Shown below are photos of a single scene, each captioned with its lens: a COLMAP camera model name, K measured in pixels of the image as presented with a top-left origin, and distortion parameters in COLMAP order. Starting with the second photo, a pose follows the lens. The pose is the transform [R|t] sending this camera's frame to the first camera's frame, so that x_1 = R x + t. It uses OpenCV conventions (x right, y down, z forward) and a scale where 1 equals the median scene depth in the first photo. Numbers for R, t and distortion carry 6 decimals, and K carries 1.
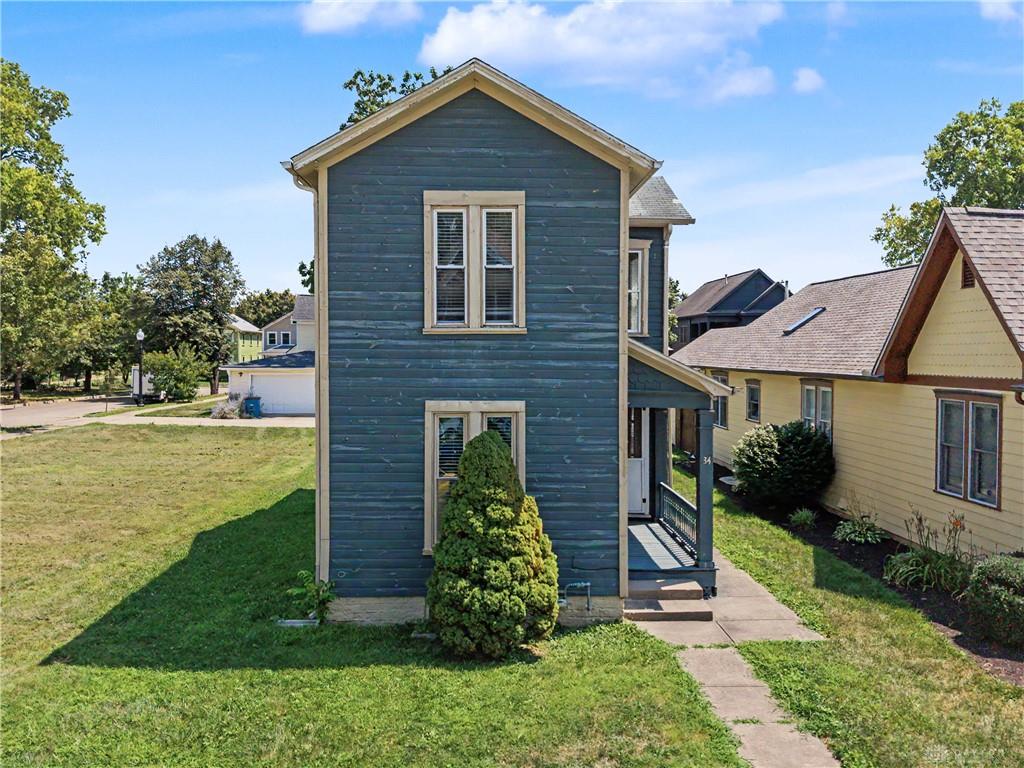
lens RADIAL K [[838.8, 0, 508.0], [0, 838.8, 374.9], [0, 0, 1]] dist [0.043783, -0.055867]
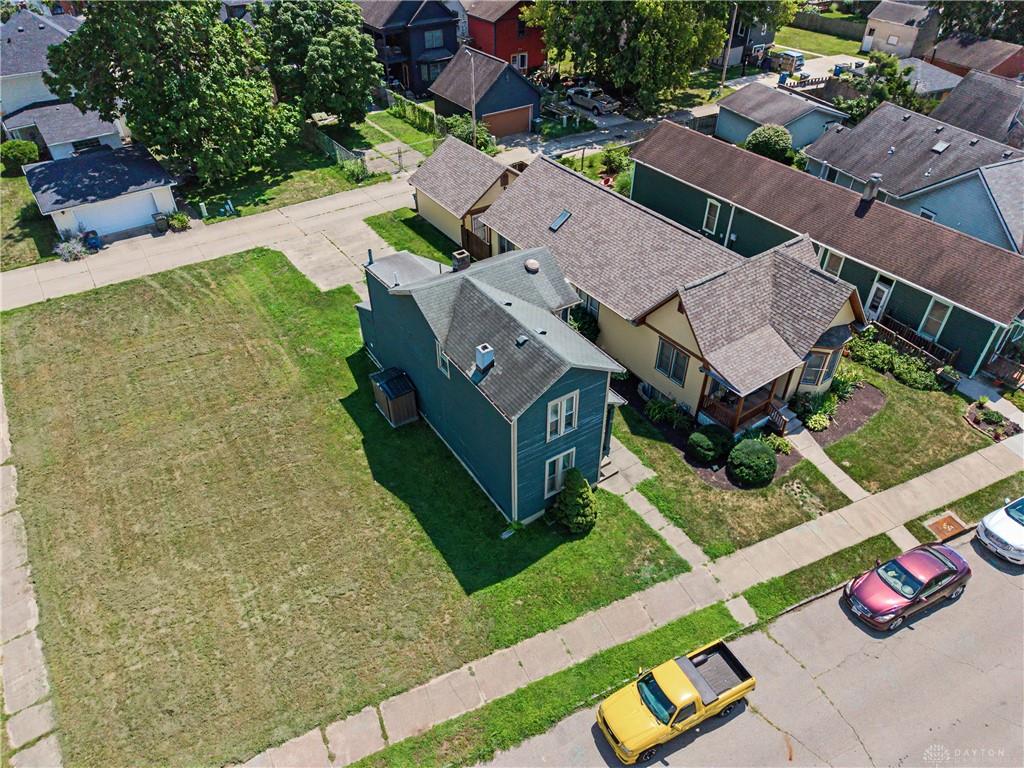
lens RADIAL K [[683.3, 0, 512.8], [0, 683.3, 379.5], [0, 0, 1]] dist [0.025049, -0.024343]
pose [[0.853560, -0.328323, 0.404524, -0.993306], [0.018776, 0.795326, 0.605891, -1.513226], [-0.520656, -0.509569, 0.685023, -0.320993]]
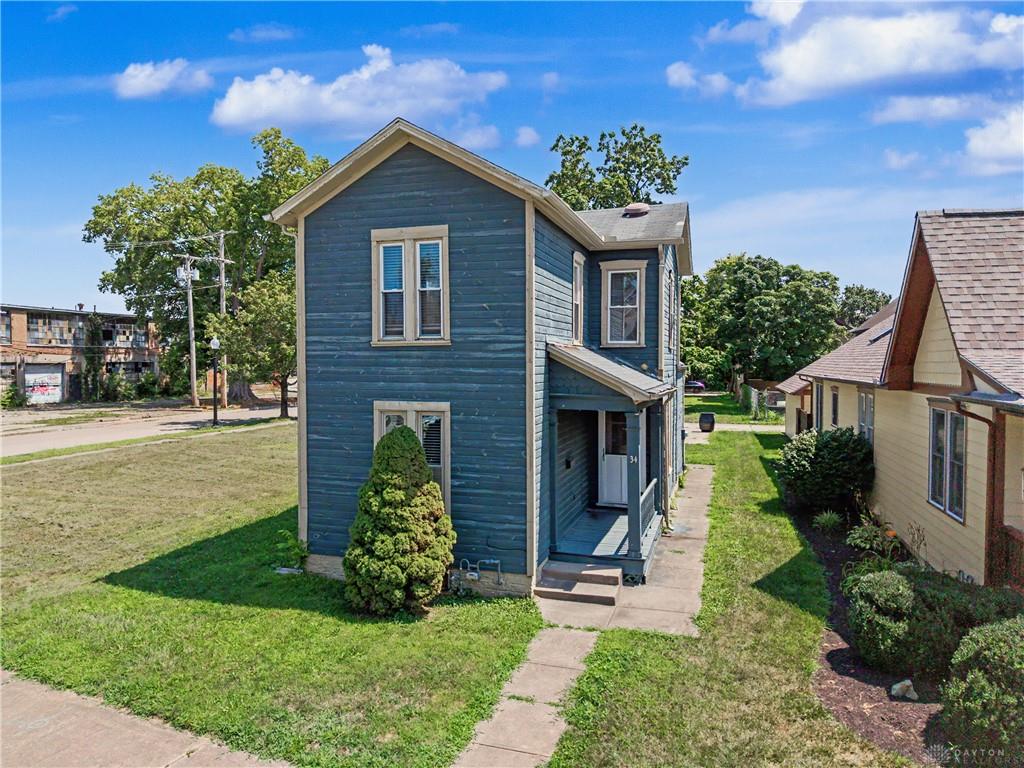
lens RADIAL K [[683.3, 0, 514.5], [0, 683.3, 381.5], [0, 0, 1]] dist [0.025049, -0.024343]
pose [[0.944026, 0.005579, -0.329823, 0.423954], [-0.005562, 0.999984, 0.000995, 0.000490], [0.329823, 0.000895, 0.944042, 0.121984]]
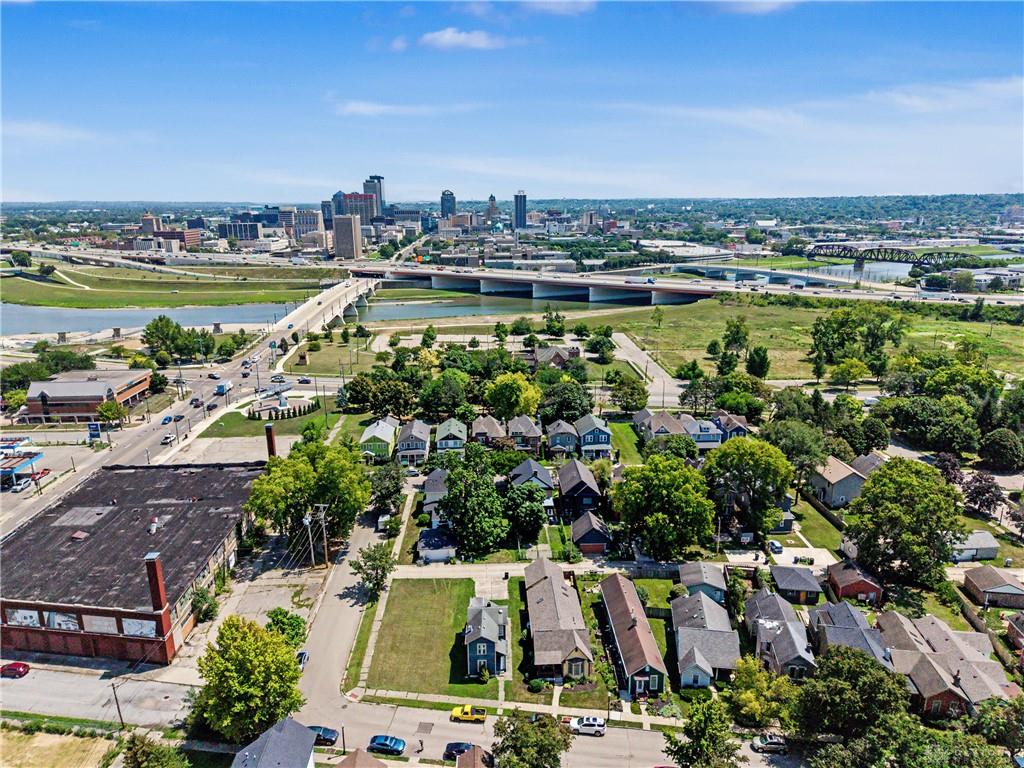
lens RADIAL K [[683.3, 0, 514.3], [0, 683.3, 386.3], [0, 0, 1]] dist [0.025049, -0.024343]
pose [[0.999862, -0.002338, -0.016444, 0.547794], [0.006146, 0.971848, 0.235529, -5.651496], [0.015430, -0.235598, 0.971728, -7.001825]]
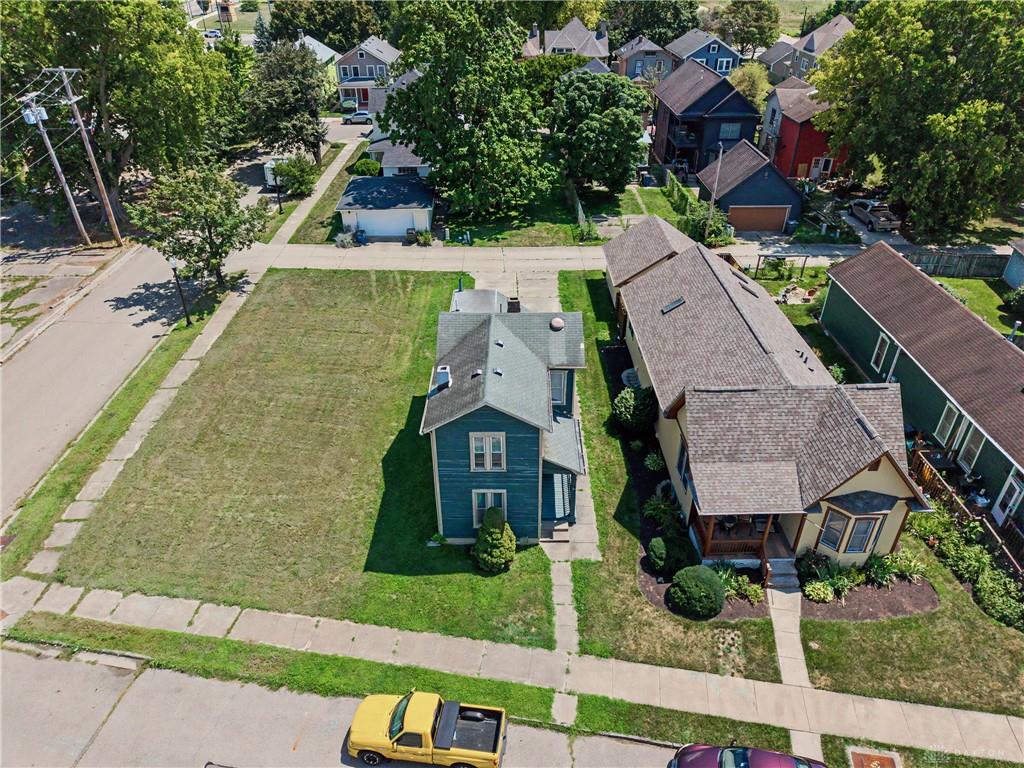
lens RADIAL K [[683.3, 0, 513.1], [0, 683.3, 380.6], [0, 0, 1]] dist [0.025049, -0.024343]
pose [[0.999140, 0.018564, -0.037088, 0.125009], [0.003179, 0.857317, 0.514779, -1.515191], [0.041352, -0.514454, 0.856520, -0.835530]]
